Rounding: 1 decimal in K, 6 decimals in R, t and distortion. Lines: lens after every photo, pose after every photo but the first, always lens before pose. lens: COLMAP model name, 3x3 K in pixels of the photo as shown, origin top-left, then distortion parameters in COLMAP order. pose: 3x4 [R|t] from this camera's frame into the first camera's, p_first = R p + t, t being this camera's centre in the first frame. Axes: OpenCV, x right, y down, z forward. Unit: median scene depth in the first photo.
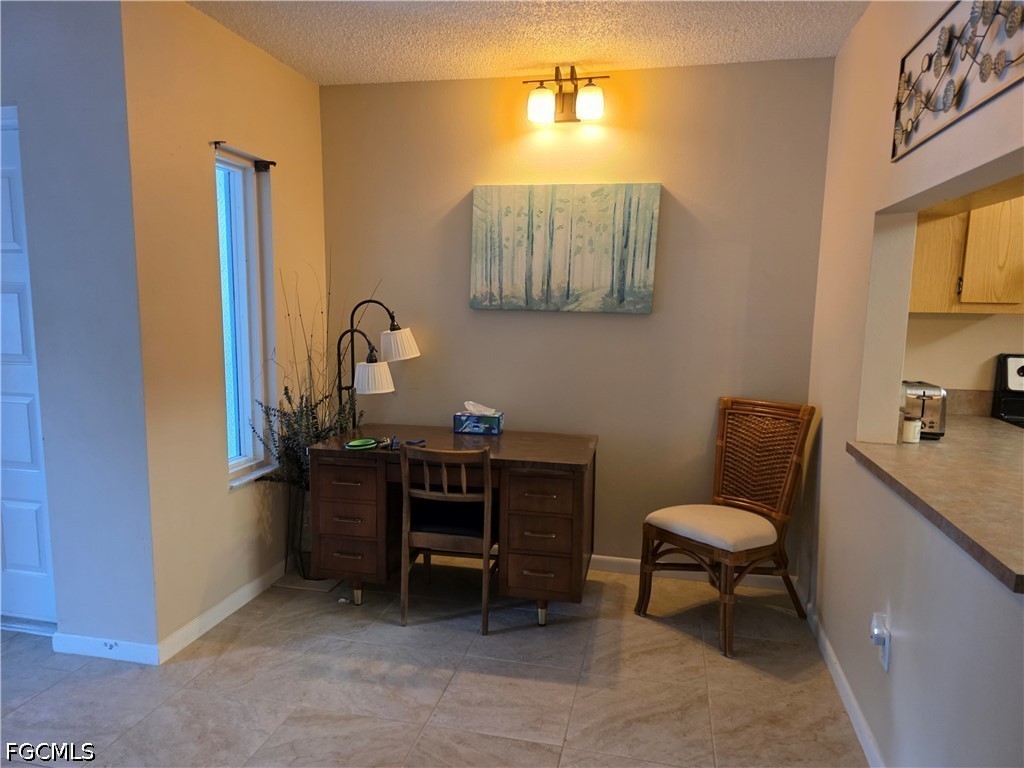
lens RADIAL K [[693.2, 0, 516.1], [0, 693.2, 383.1], [0, 0, 1]] dist [0.077388, -0.070823]
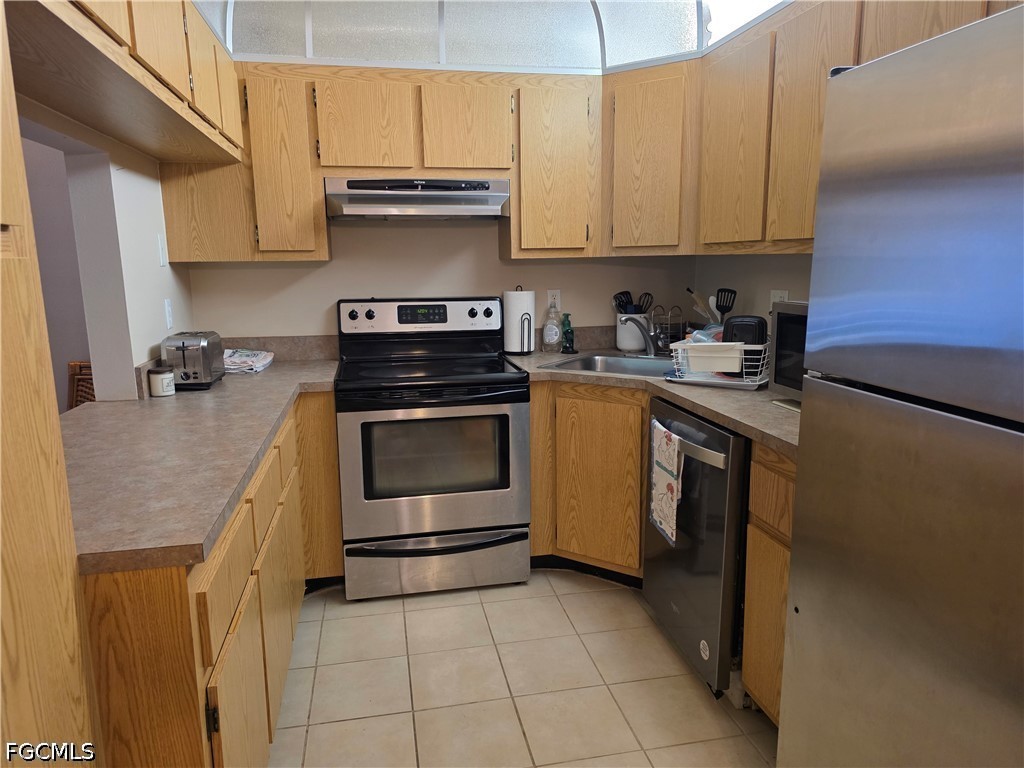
lens RADIAL K [[693.2, 0, 516.1], [0, 693.2, 383.1], [0, 0, 1]] dist [0.077388, -0.070823]
pose [[0.913750, -0.100336, 0.393692, 0.559912], [0.077340, 0.994263, 0.073893, 0.029280], [-0.398847, -0.037071, 0.916268, -0.076914]]
